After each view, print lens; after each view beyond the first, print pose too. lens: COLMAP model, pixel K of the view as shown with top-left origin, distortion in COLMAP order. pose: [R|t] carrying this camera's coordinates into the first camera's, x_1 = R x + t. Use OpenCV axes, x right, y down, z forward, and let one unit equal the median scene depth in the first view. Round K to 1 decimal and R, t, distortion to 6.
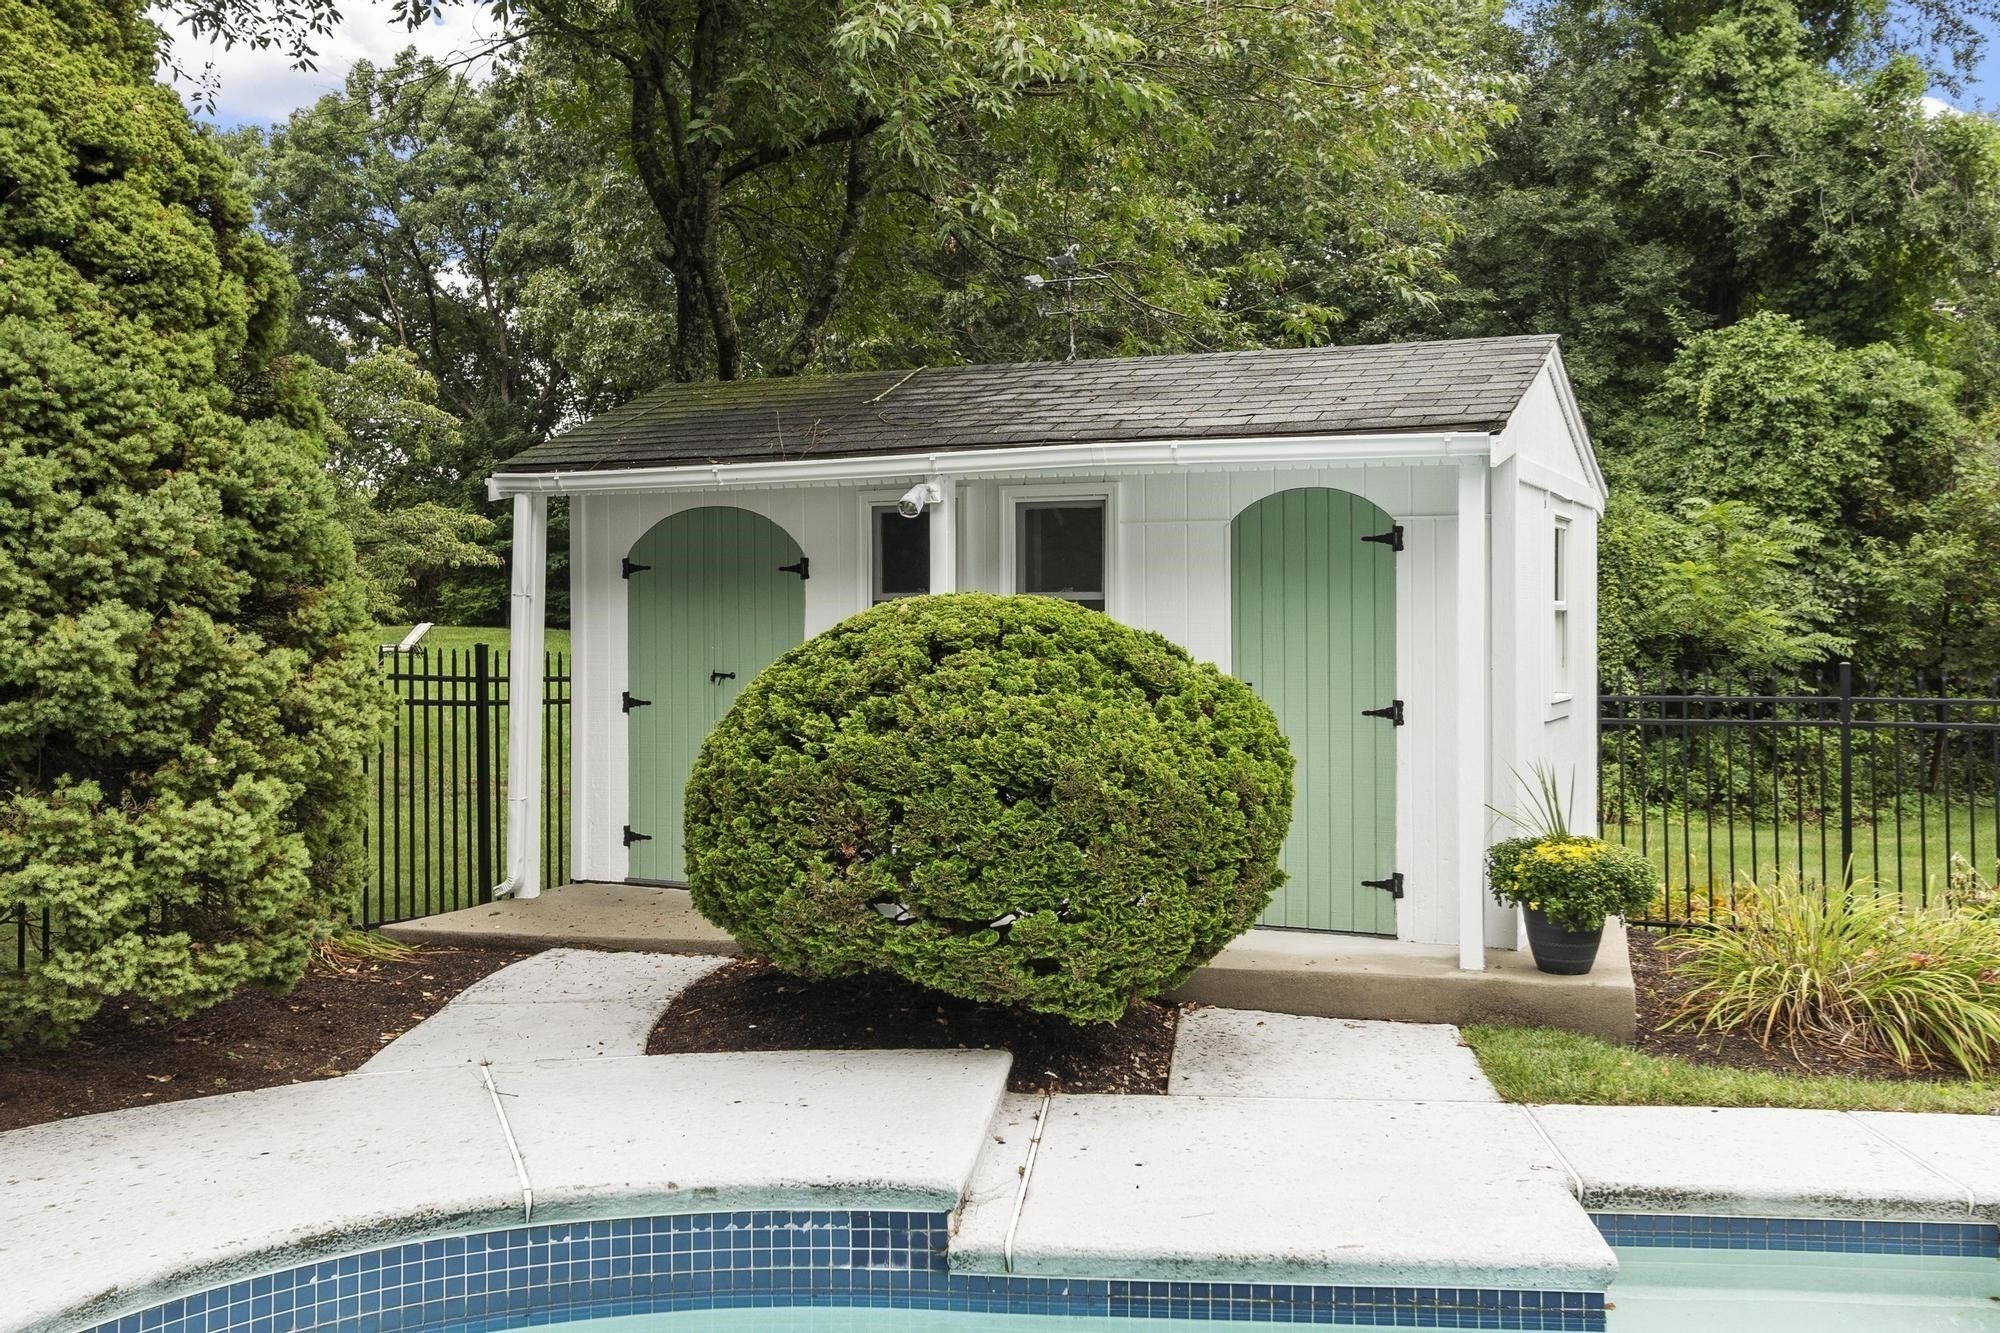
lens RADIAL K [[1869.3, 0, 992.7], [0, 1869.3, 603.8], [0, 0, 1]] dist [0.005553, 0.000000]
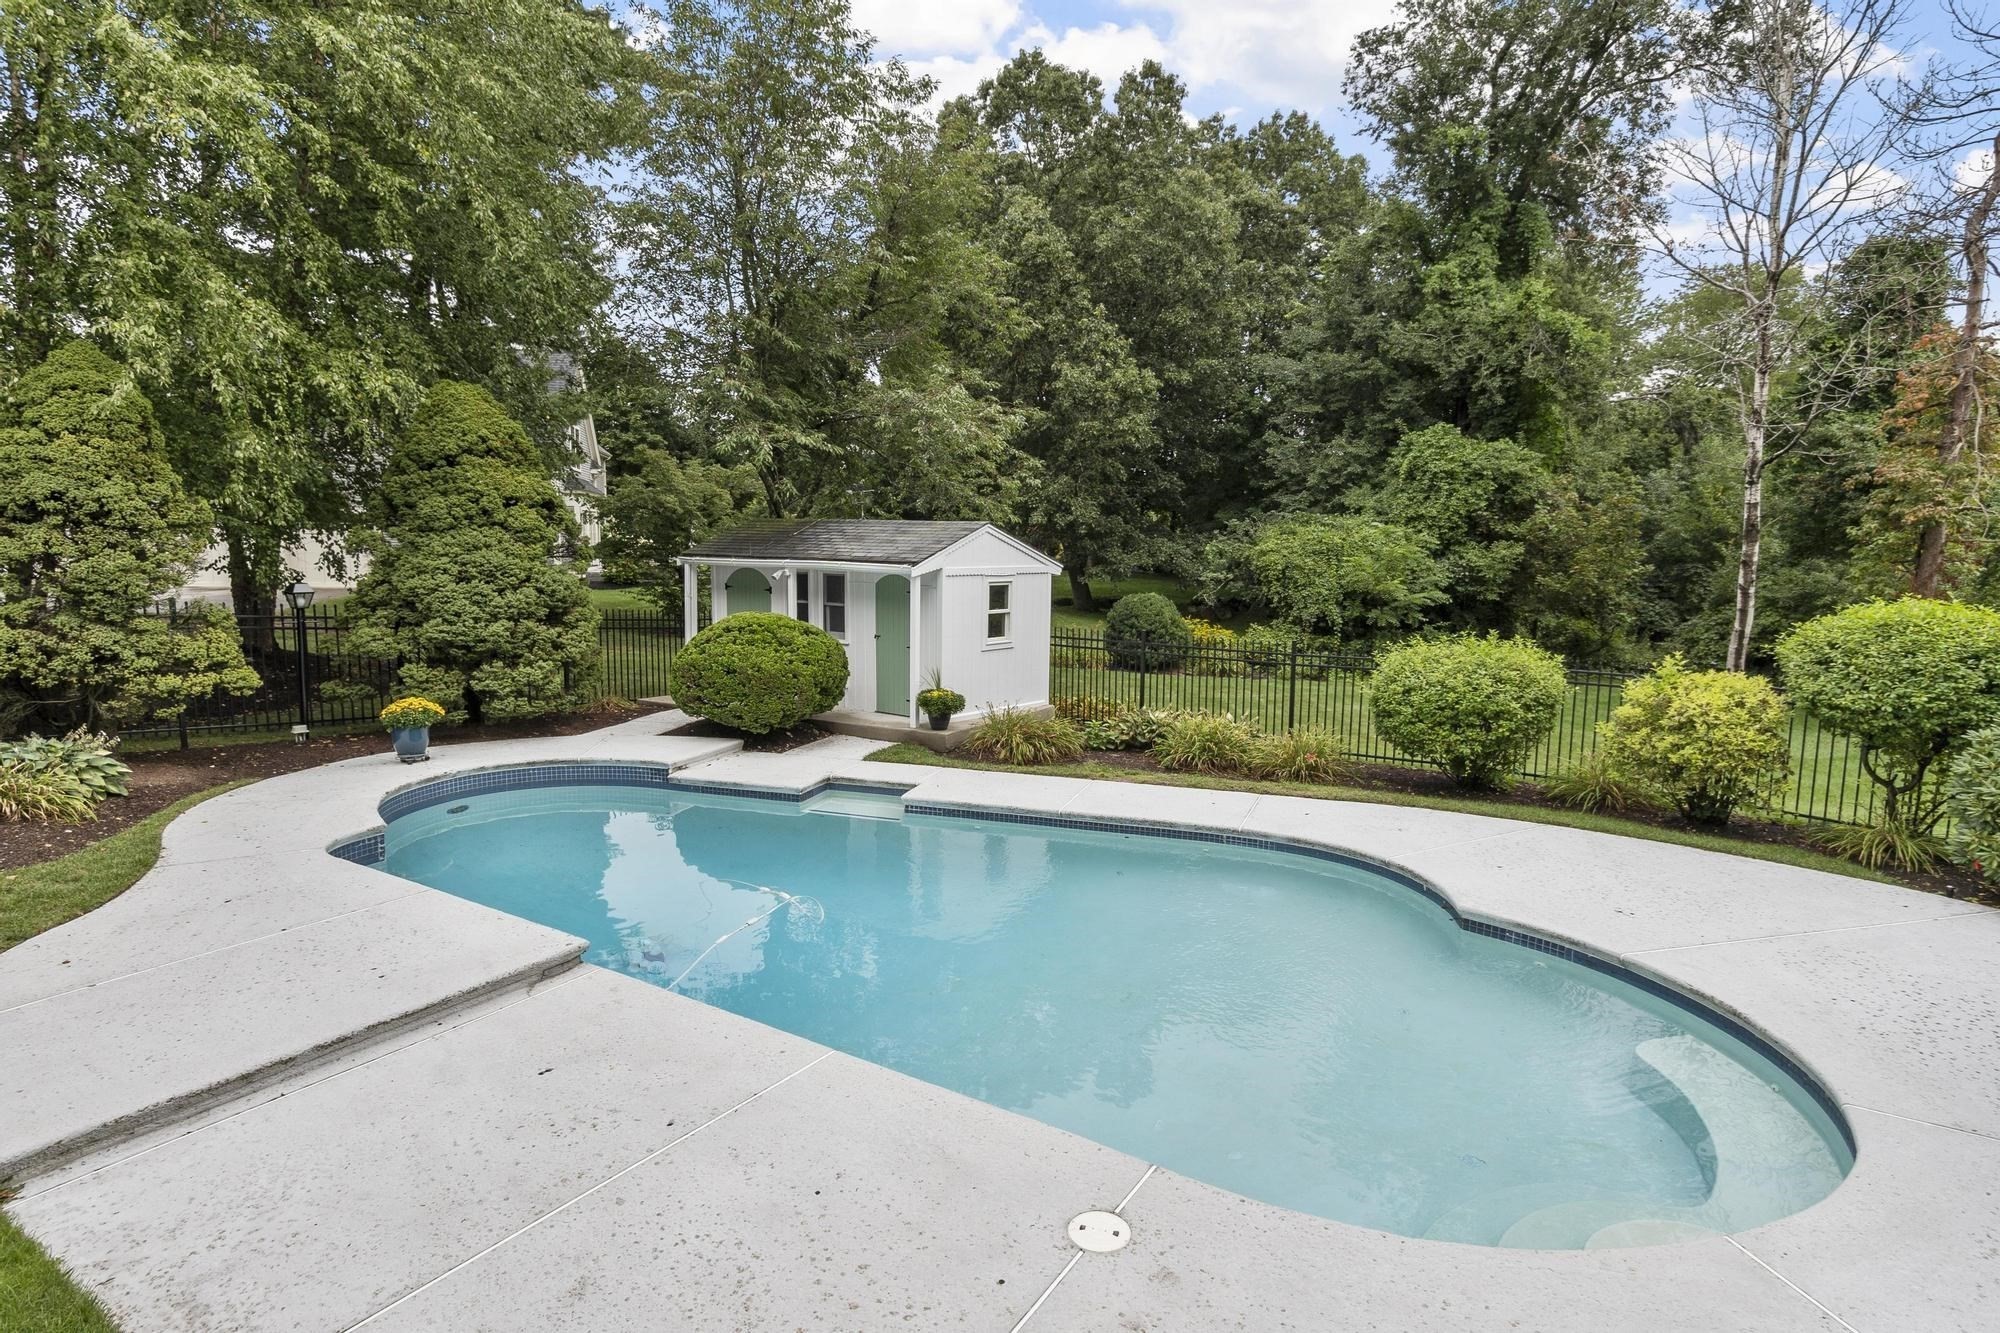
lens RADIAL K [[1058.5, 0, 997.5], [0, 1058.5, 677.7], [0, 0, 1]] dist [0.008022, -0.000379]
pose [[0.975979, 0.044899, -0.213186, 0.713065], [-0.014957, 0.990033, 0.140036, -0.140295], [0.217348, -0.133483, 0.966924, -0.687154]]
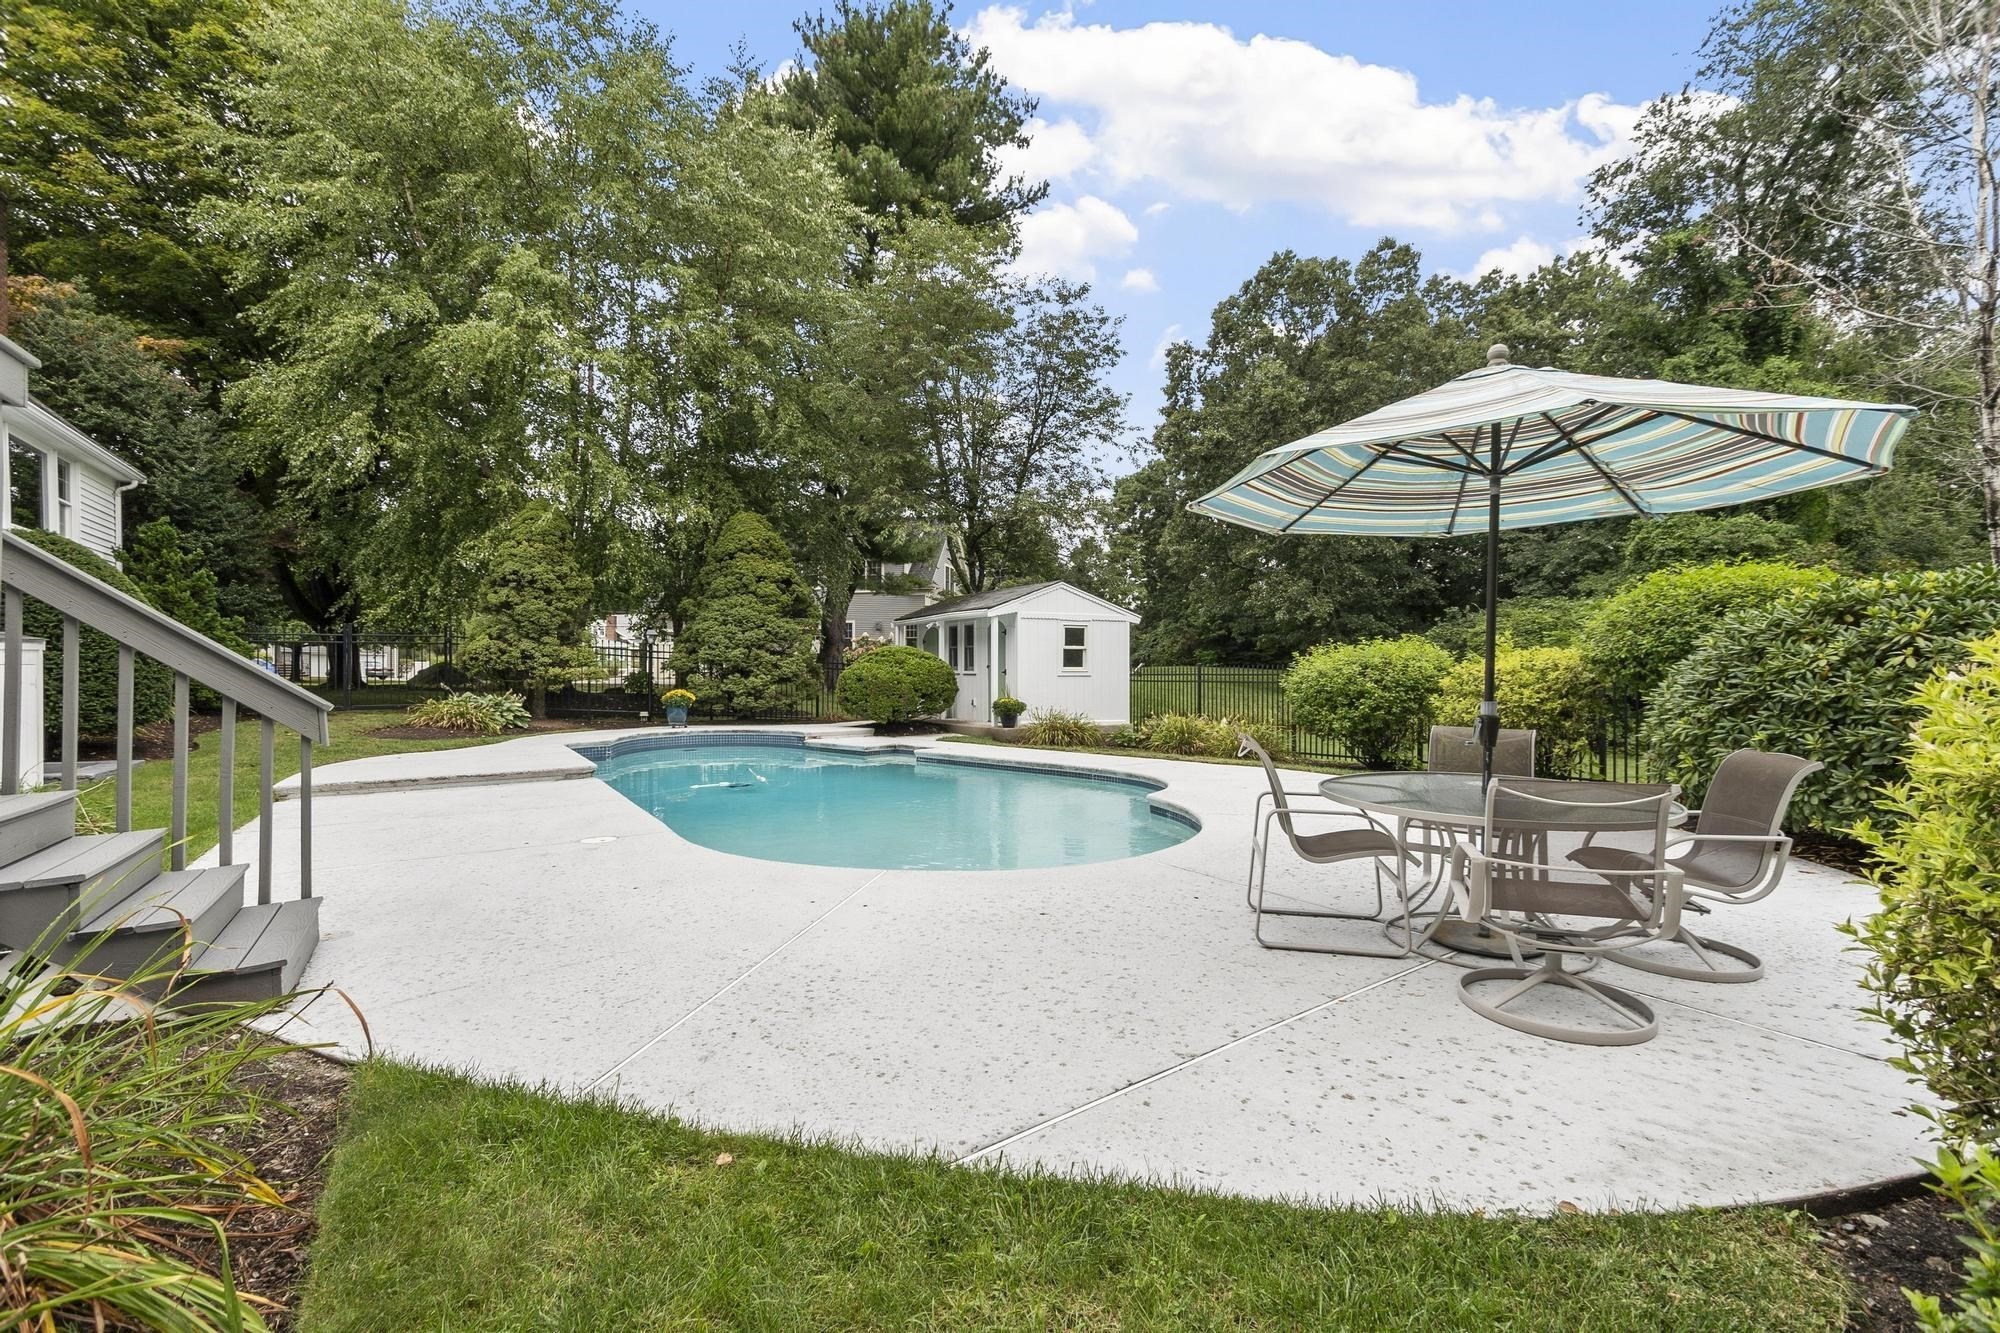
lens RADIAL K [[873.5, 0, 994.7], [0, 873.5, 677.6], [0, 0, 1]] dist [0.003143, 0.000409]
pose [[0.794560, 0.010099, -0.607102, 1.390954], [0.002423, 0.999801, 0.019802, 0.029410], [0.607181, -0.017204, 0.794377, -0.620917]]
